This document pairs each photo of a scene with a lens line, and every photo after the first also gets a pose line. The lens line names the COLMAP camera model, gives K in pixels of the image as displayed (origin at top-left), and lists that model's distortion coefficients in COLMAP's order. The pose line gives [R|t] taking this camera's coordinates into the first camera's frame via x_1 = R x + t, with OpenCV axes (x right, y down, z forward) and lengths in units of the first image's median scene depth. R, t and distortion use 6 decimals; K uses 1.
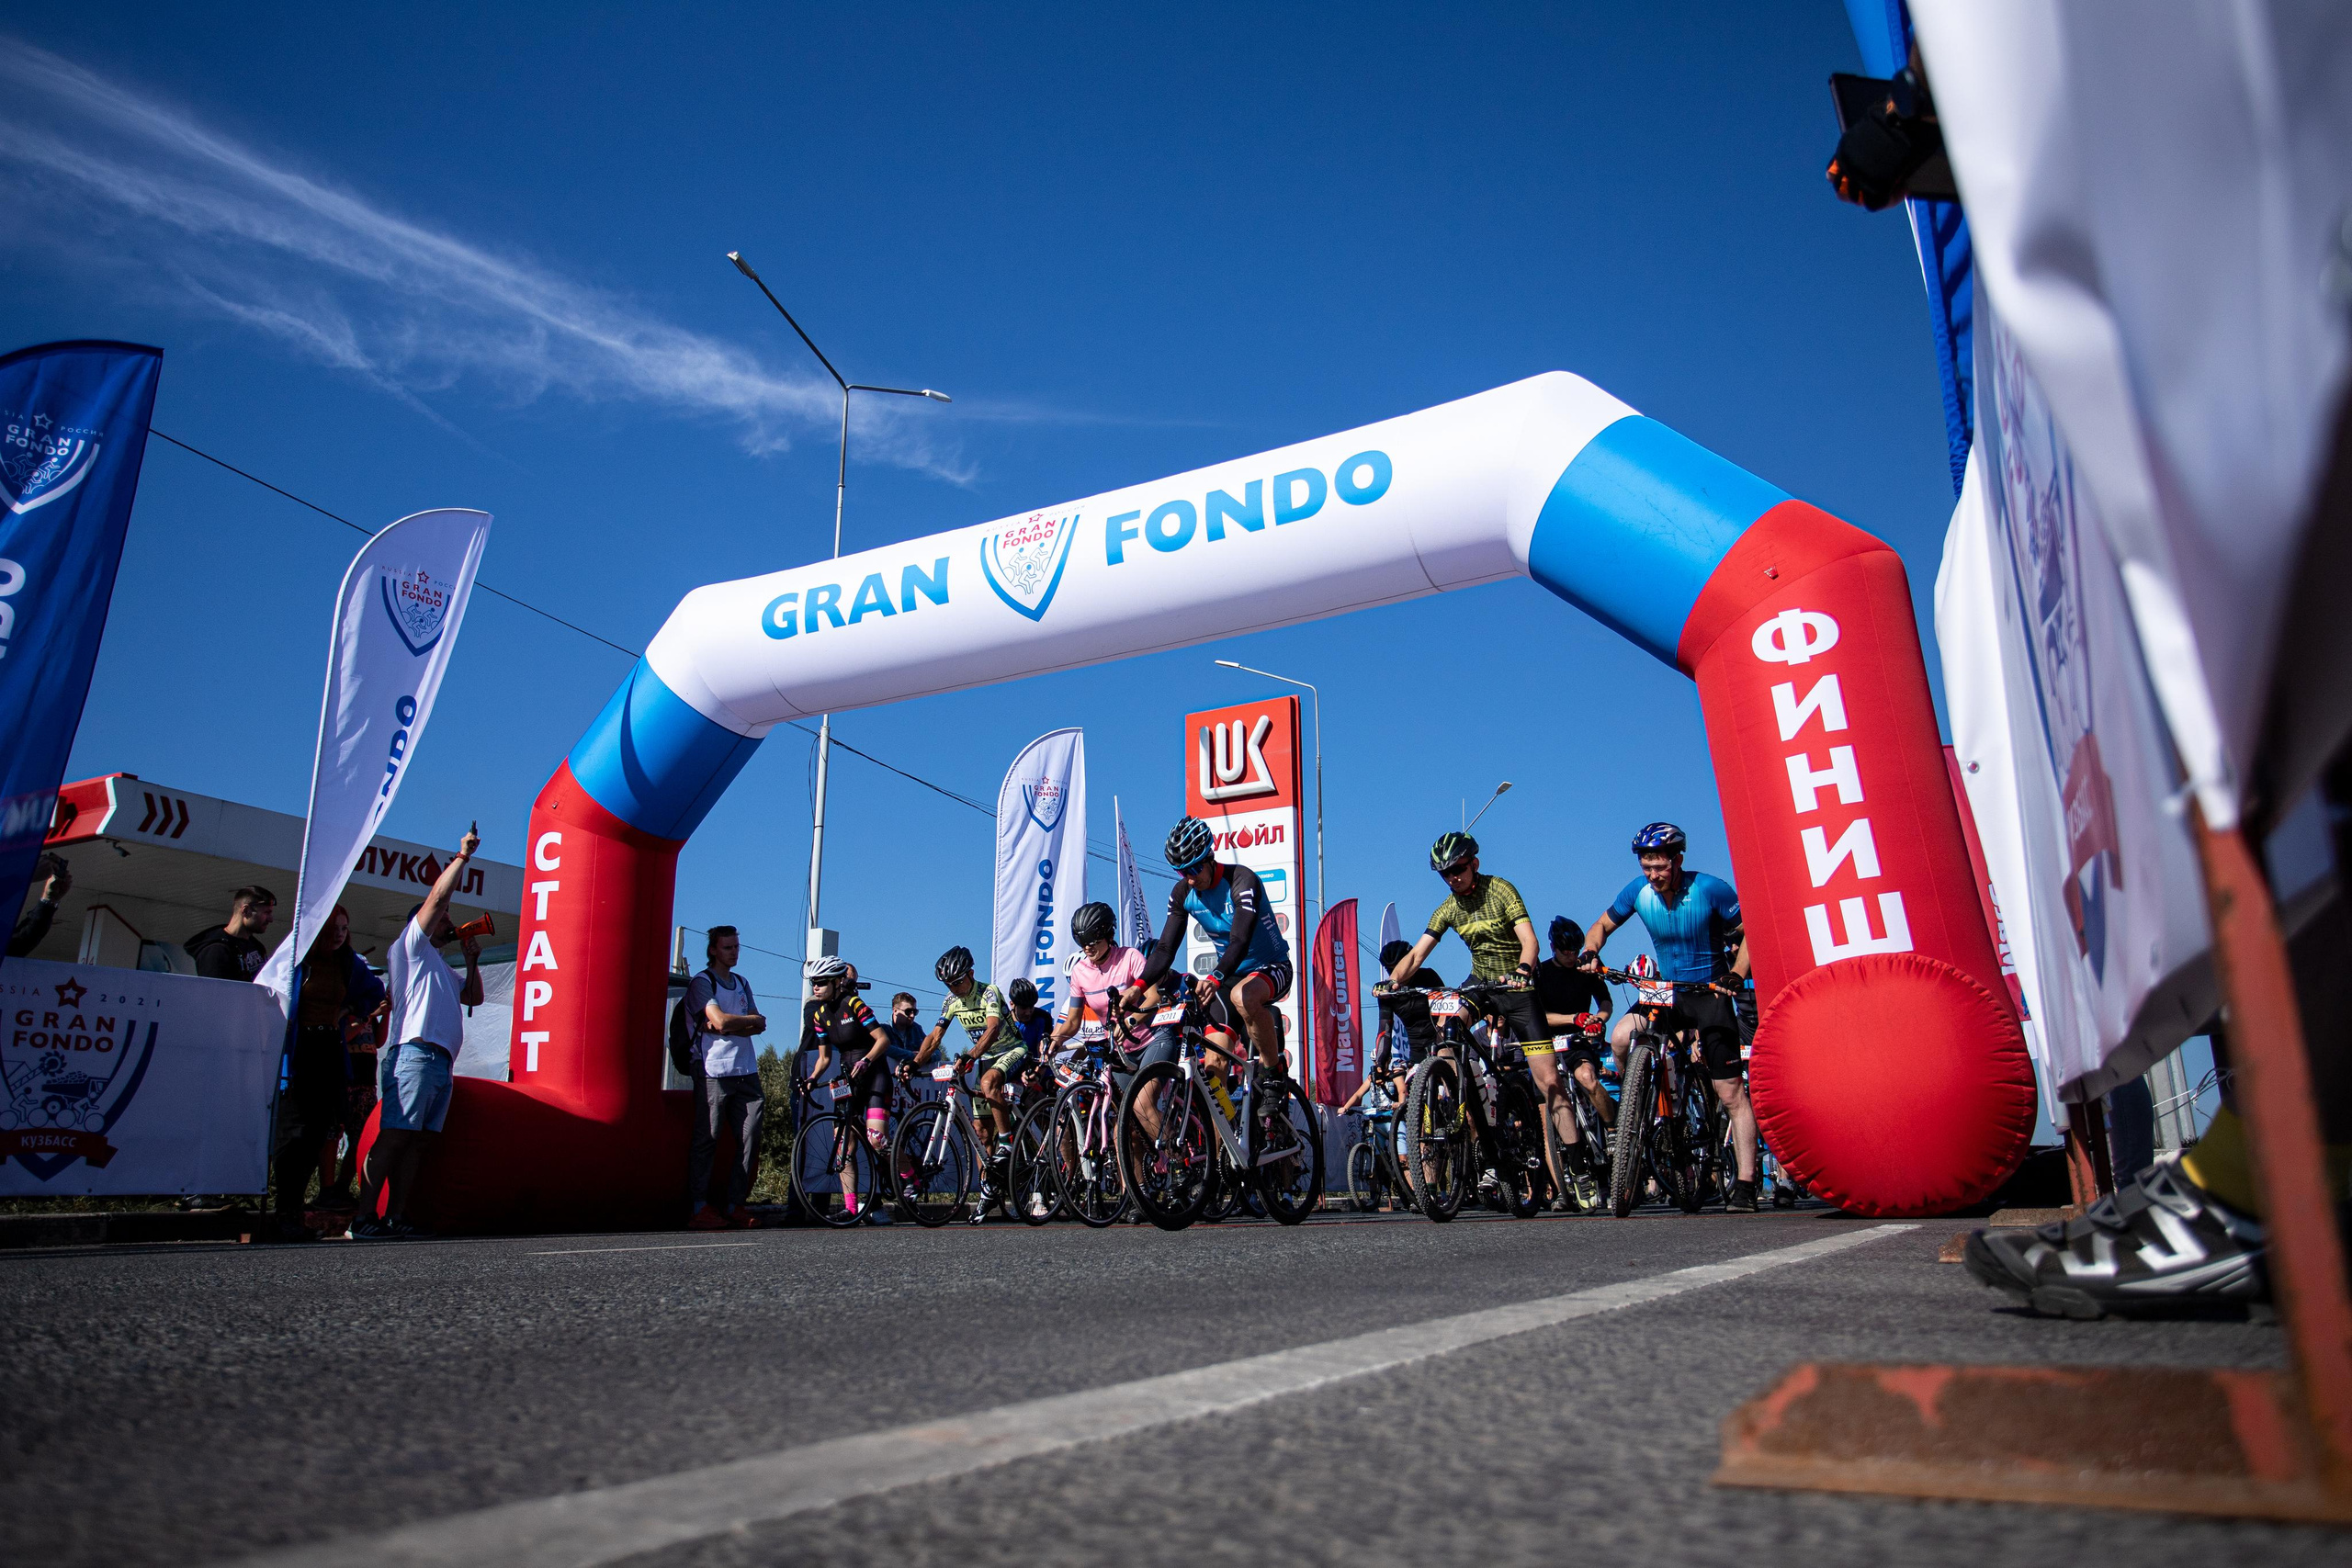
lens RADIAL K [[1637.3, 0, 1175.1], [0, 1637.3, 771.3], [0, 0, 1]] dist [-0.003863, -0.001125]
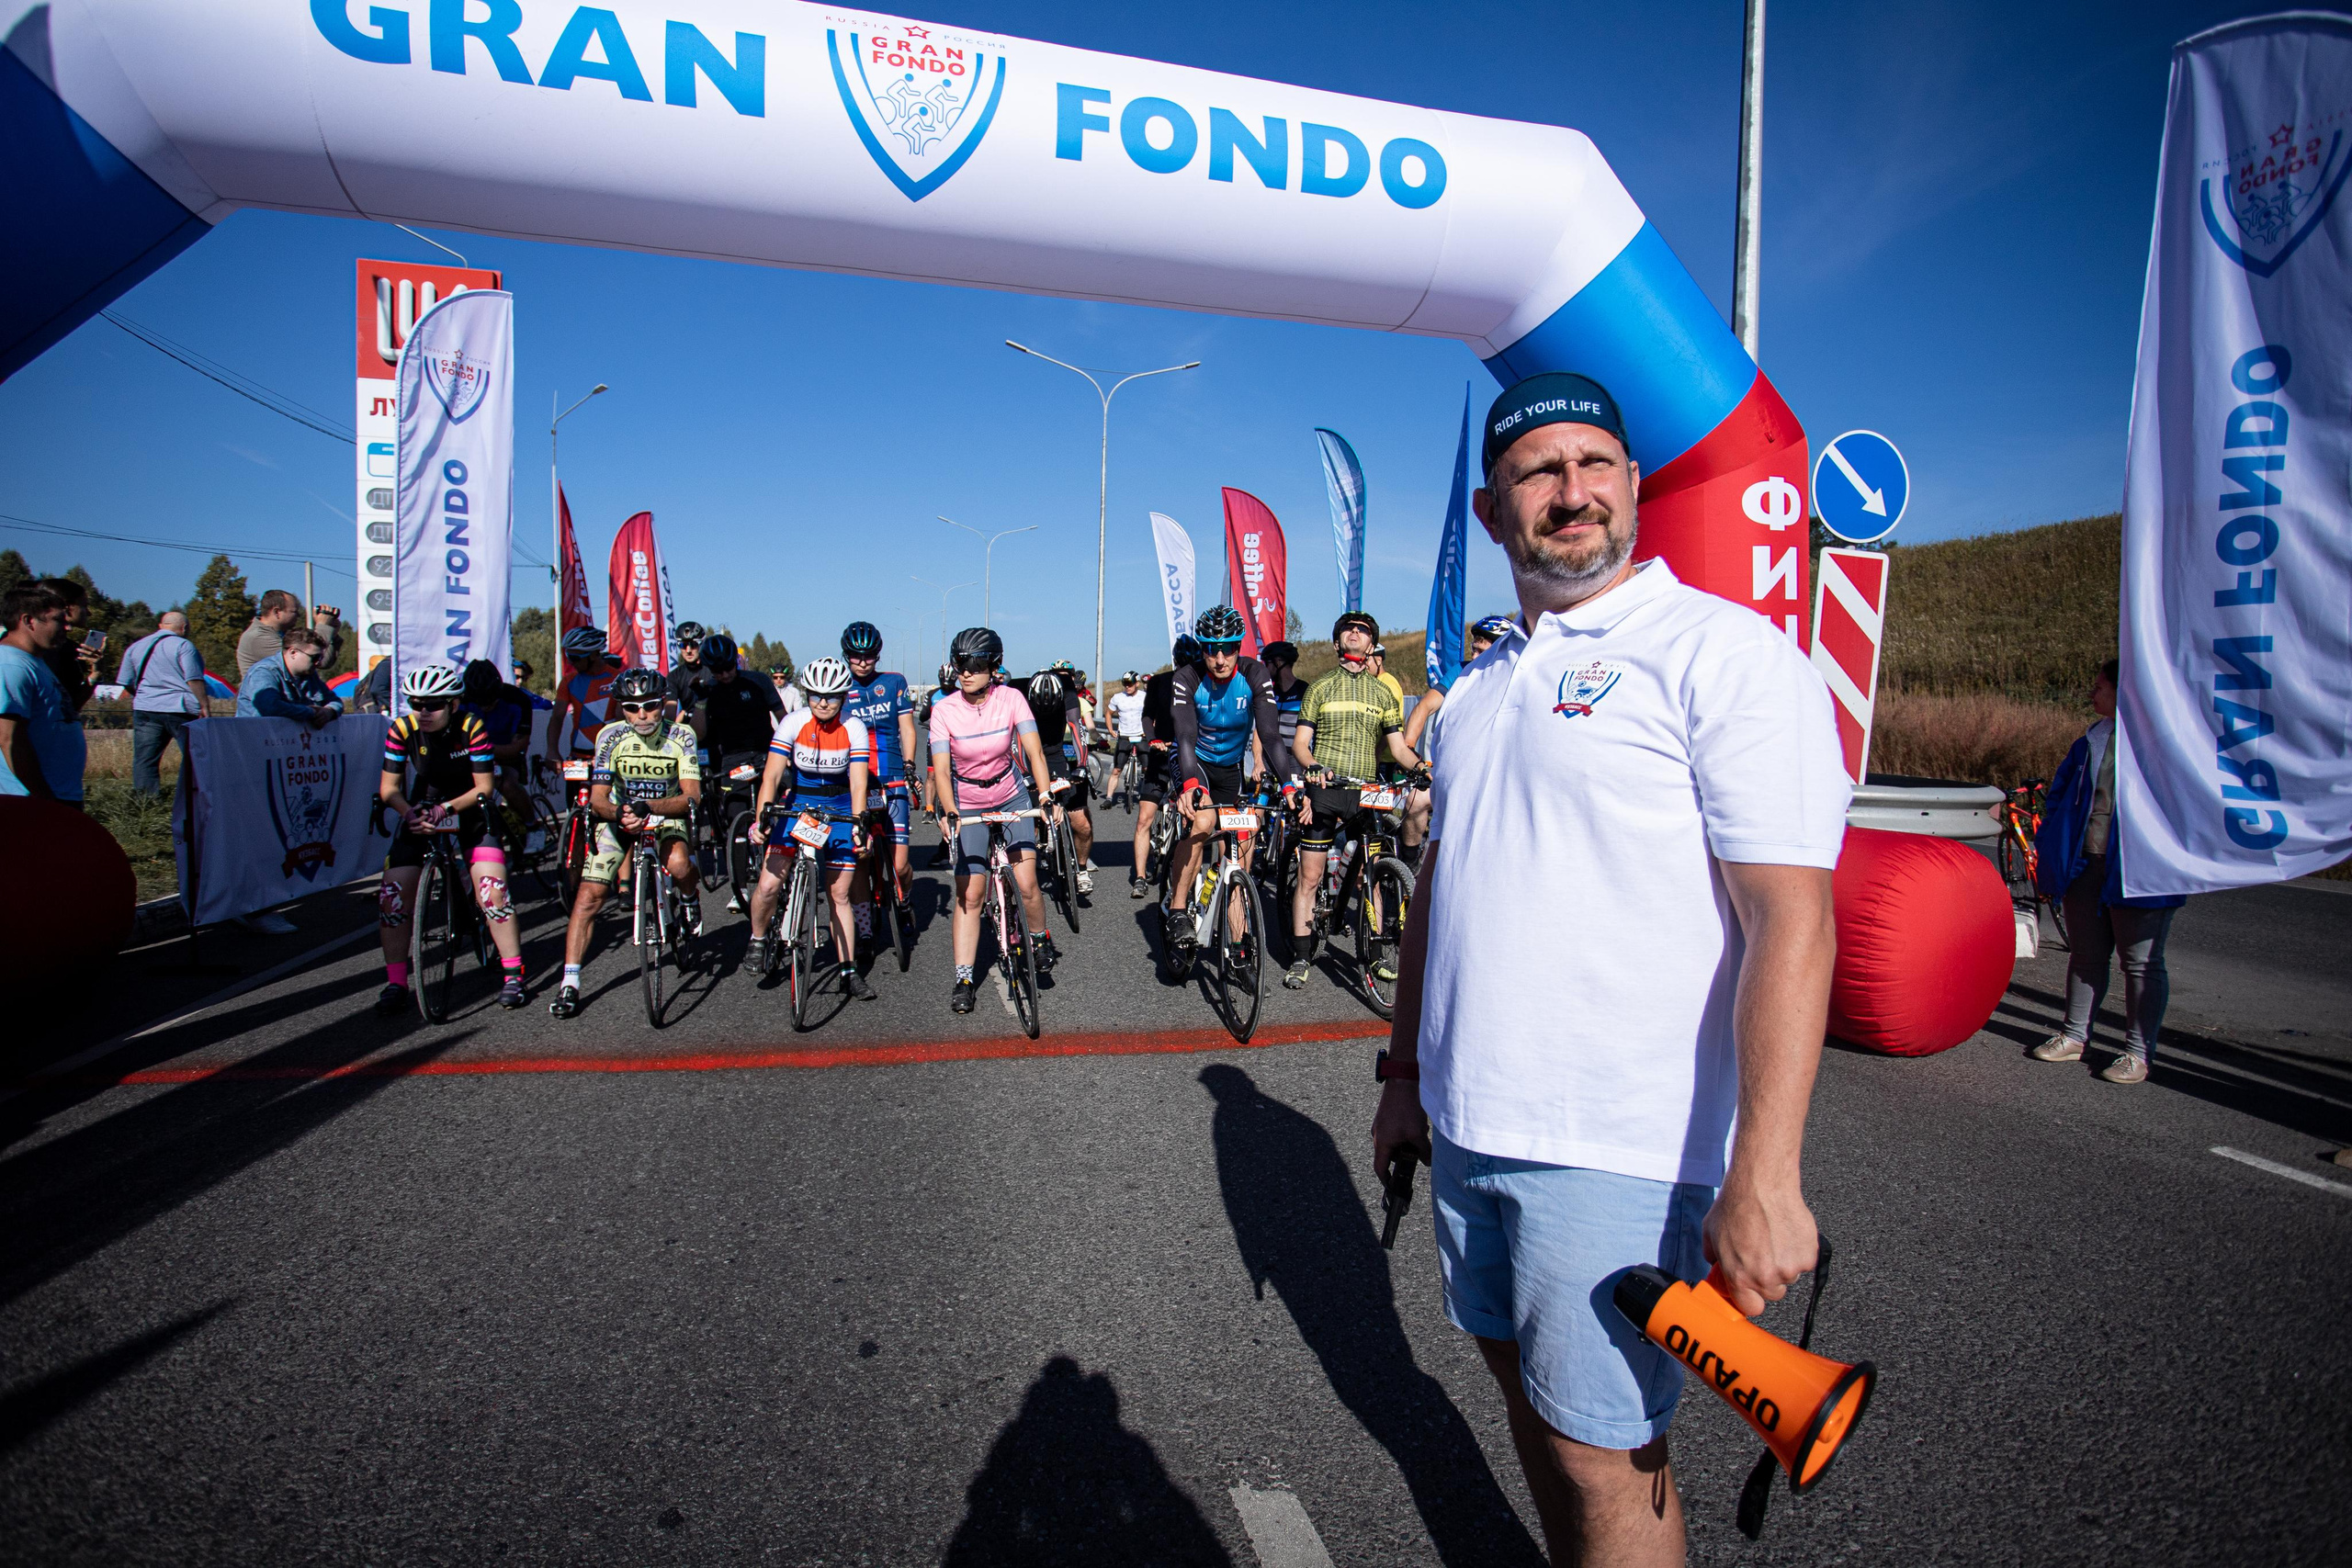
lens RADIAL K [[1147.4, 0, 1157.8], [0, 1147.4, 775.8], [0, 0, 1]] dist [-0.037304, 0.005234]
pose [[0.720914, -0.005121, 0.693005, -0.318407], [-0.214117, 0.949403, 0.229756, 0.002922], [-0.659118, -0.314018, 0.683342, 0.519598]]
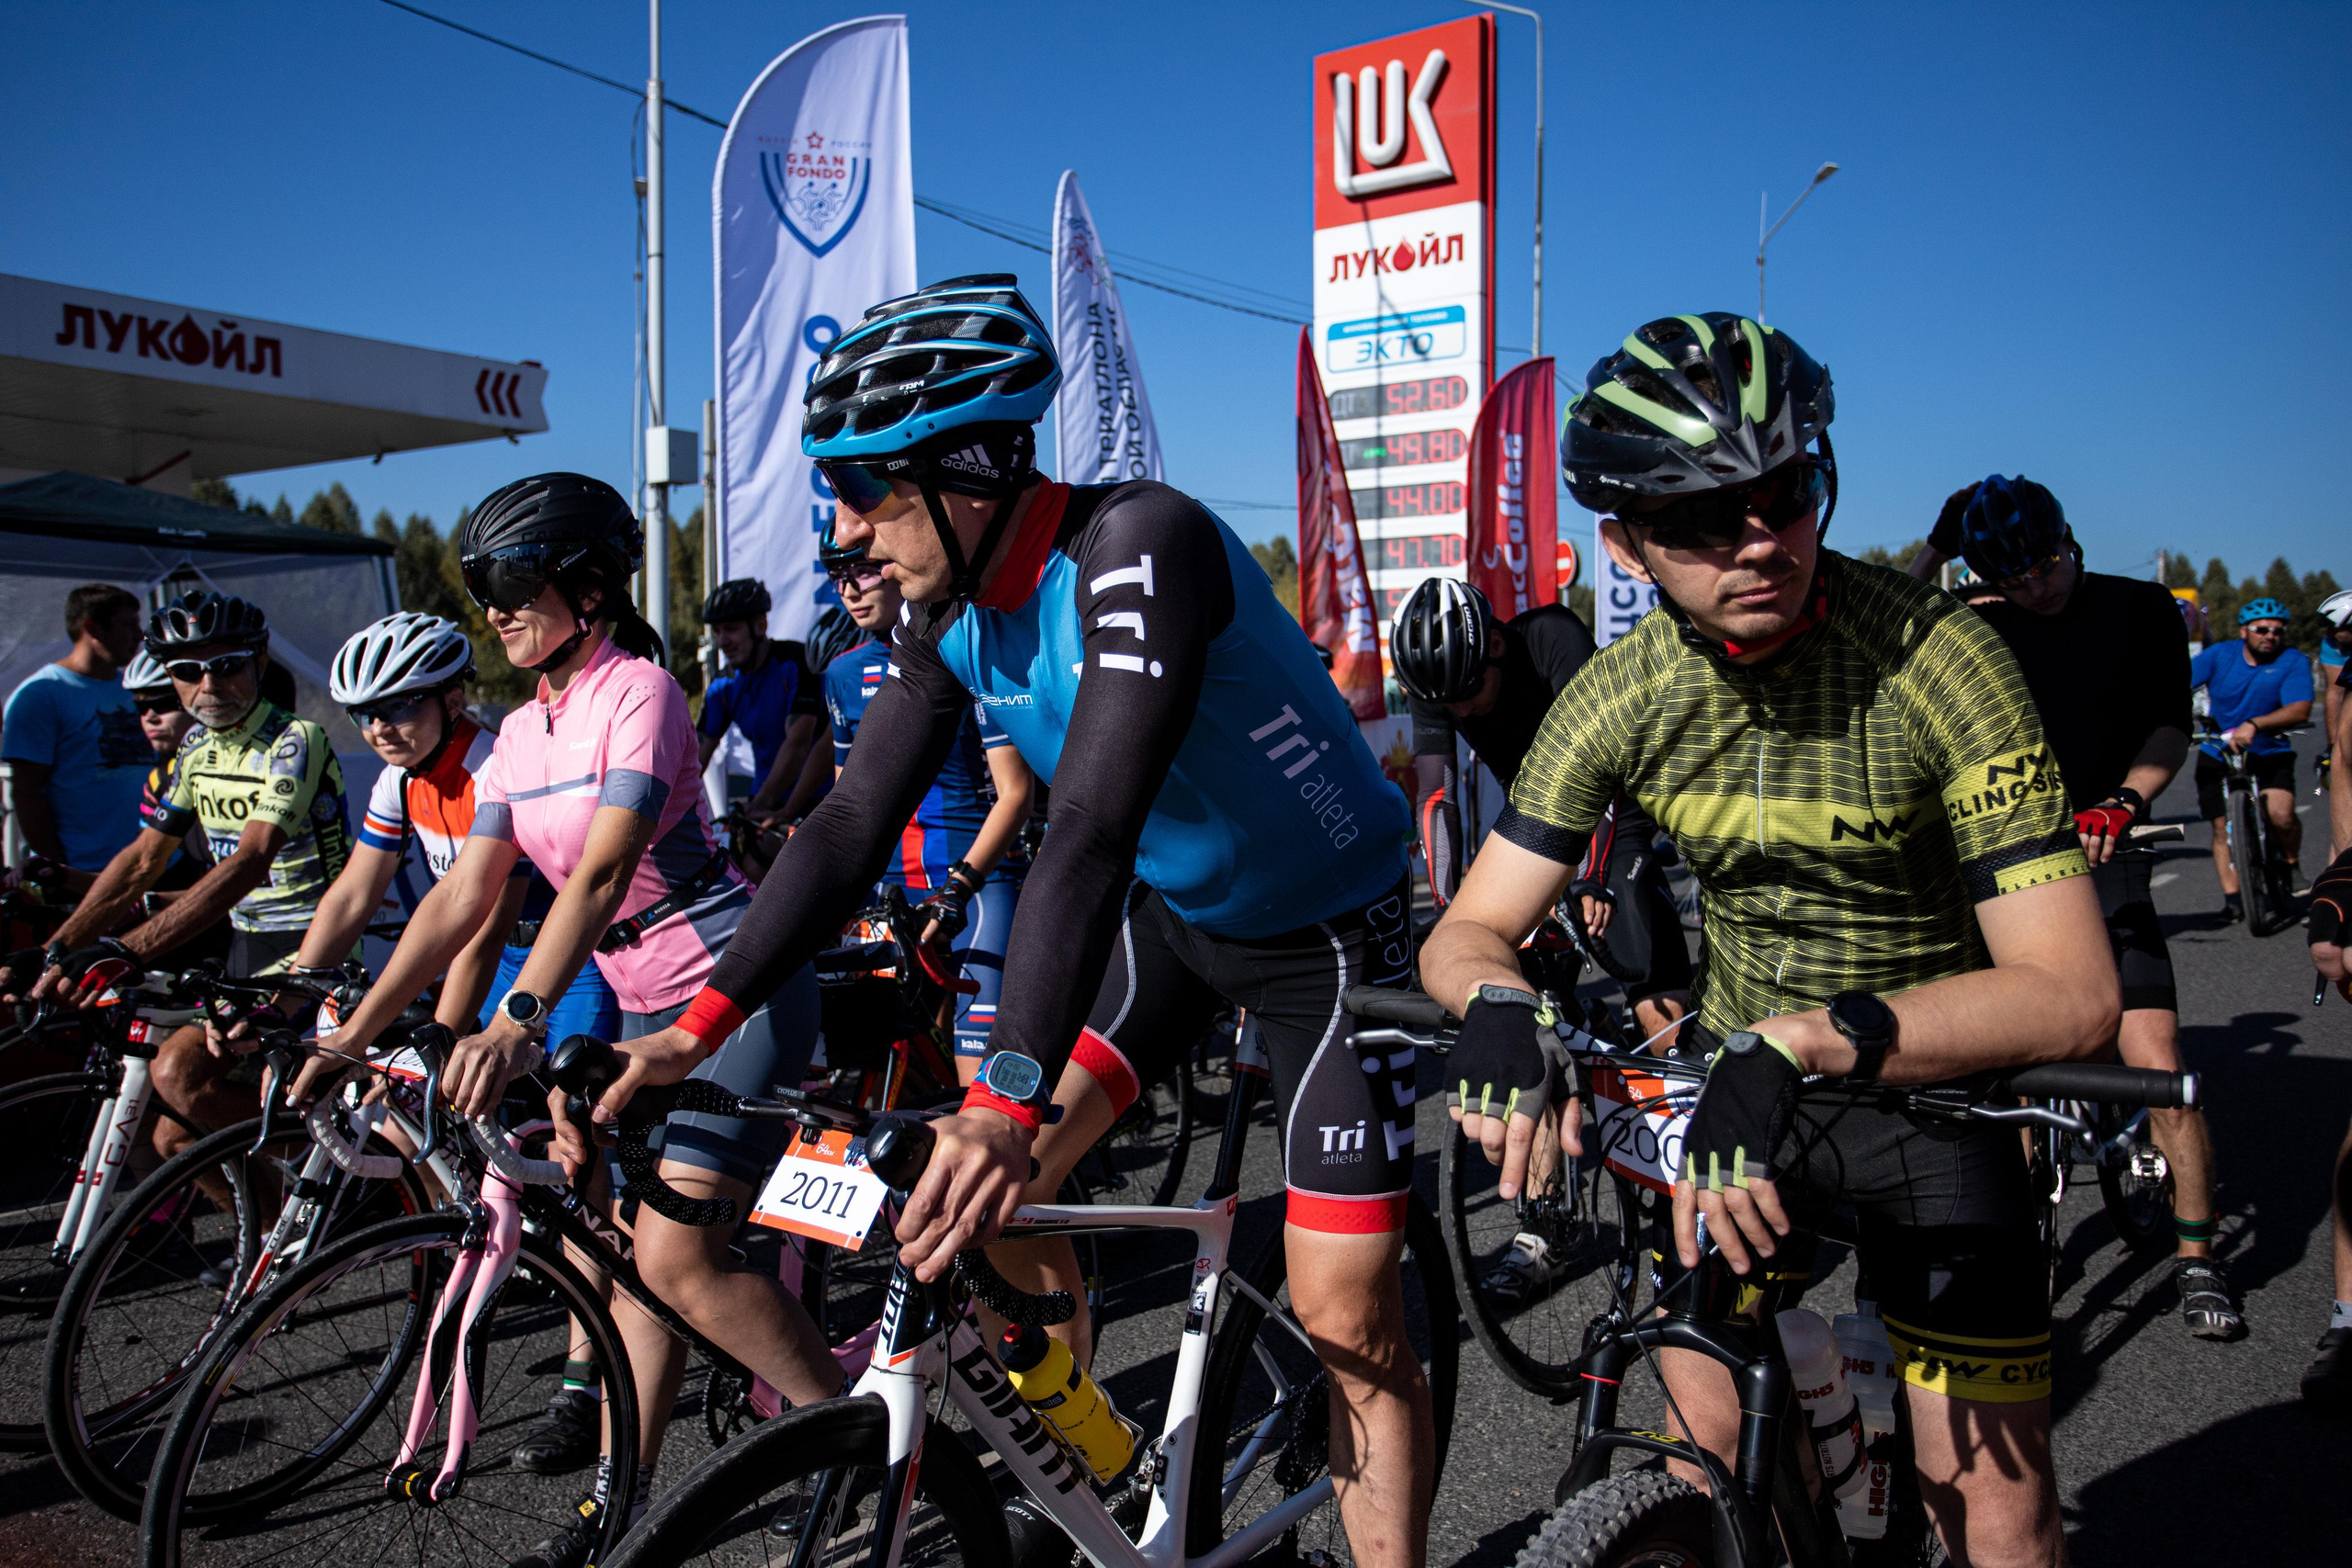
lens RADIAL K [[1907.4, 0, 1184.7], [0, 1907.4, 797.2], [0, 0, 1]] dist [-0.031592, 0.000052]
pose [[0.993263, 0.007018, -0.115671, 0.127484], [0.029133, 0.950987, 0.307855, 0.030294], [0.112162, -0.309151, 0.944376, 0.649489]]
